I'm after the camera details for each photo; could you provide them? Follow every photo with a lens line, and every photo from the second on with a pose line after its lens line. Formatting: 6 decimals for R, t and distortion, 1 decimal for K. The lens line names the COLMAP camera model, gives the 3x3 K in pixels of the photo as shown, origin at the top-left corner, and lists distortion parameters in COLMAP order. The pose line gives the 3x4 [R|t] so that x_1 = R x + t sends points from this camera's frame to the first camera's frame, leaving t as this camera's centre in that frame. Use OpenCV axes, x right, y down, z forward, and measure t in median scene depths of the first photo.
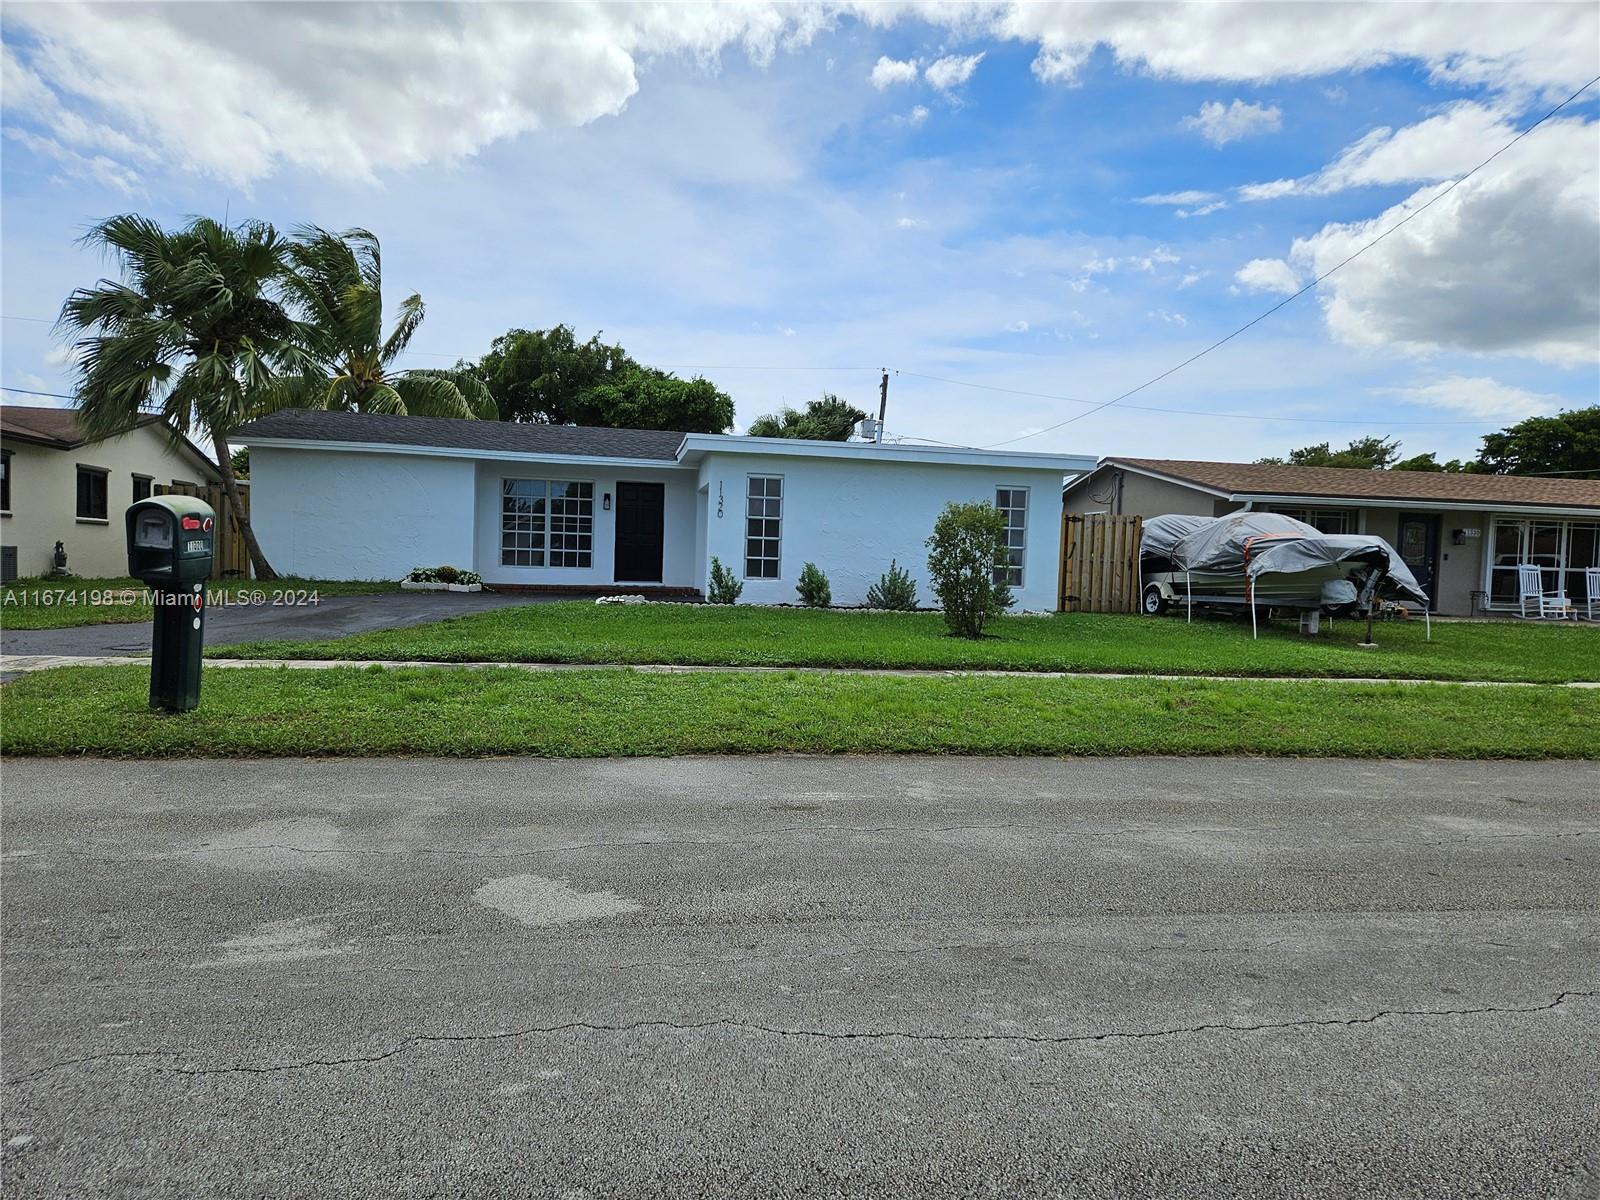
lens RADIAL K [[1066.4, 0, 798.9], [0, 1066.4, 606.3], [0, 0, 1]] dist [0.154234, -0.097068]
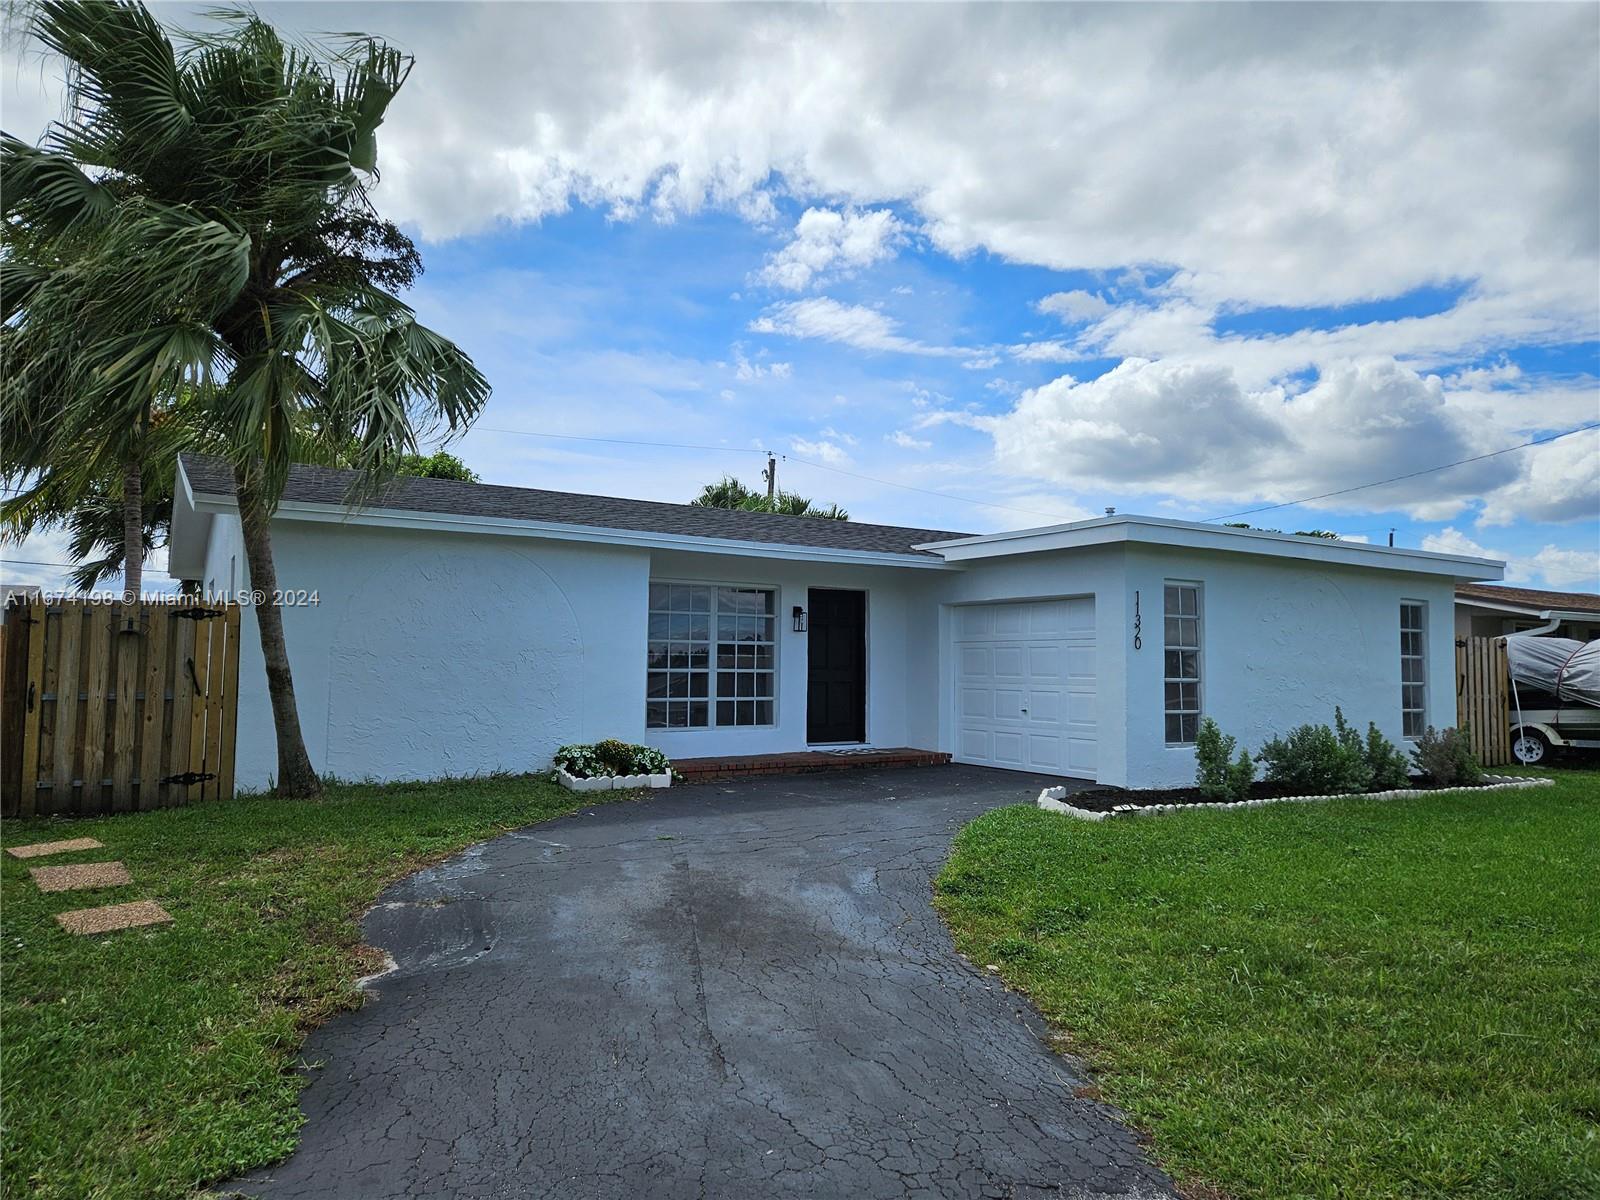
lens RADIAL K [[1040.8, 0, 800.0], [0, 1040.8, 600.0], [0, 0, 1]] dist [0.056562, 0.000000]
pose [[0.927245, 0.001845, 0.374450, -0.408825], [0.033413, 0.995591, -0.087646, -0.054951], [-0.372961, 0.093781, 0.923096, 0.431422]]
